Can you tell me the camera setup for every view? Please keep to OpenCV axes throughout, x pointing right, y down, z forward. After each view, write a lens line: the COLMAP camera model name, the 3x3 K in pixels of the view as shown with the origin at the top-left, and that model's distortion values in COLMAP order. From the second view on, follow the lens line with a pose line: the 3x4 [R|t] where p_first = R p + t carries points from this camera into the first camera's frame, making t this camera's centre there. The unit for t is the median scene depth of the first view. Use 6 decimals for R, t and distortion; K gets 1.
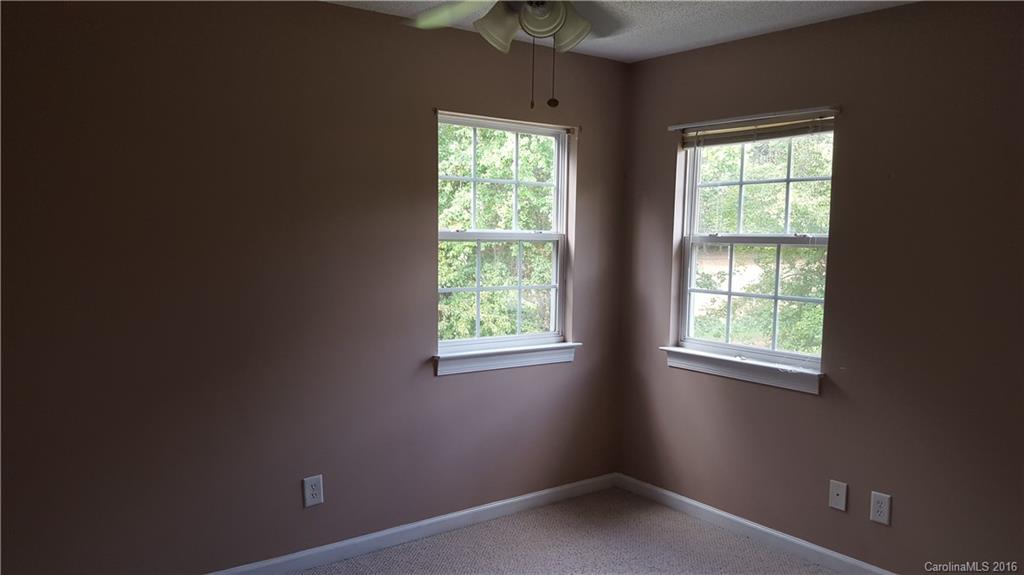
lens RADIAL K [[761.3, 0, 494.0], [0, 761.3, 319.6], [0, 0, 1]] dist [0.001362, -0.000341]
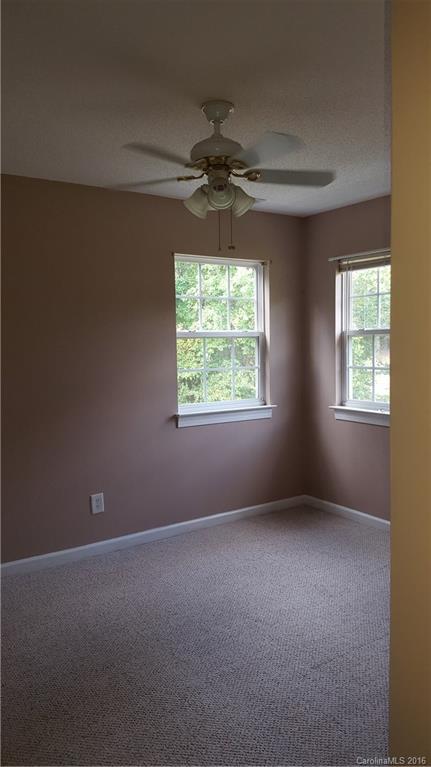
lens RADIAL K [[570.2, 0, 215.5], [0, 570.2, 383.5], [0, 0, 1]] dist [0.001362, -0.000341]
pose [[0.998914, -0.027090, -0.037908, 0.040540], [0.025613, 0.998914, -0.038920, 0.029516], [0.038921, 0.037906, 0.998523, -0.115955]]
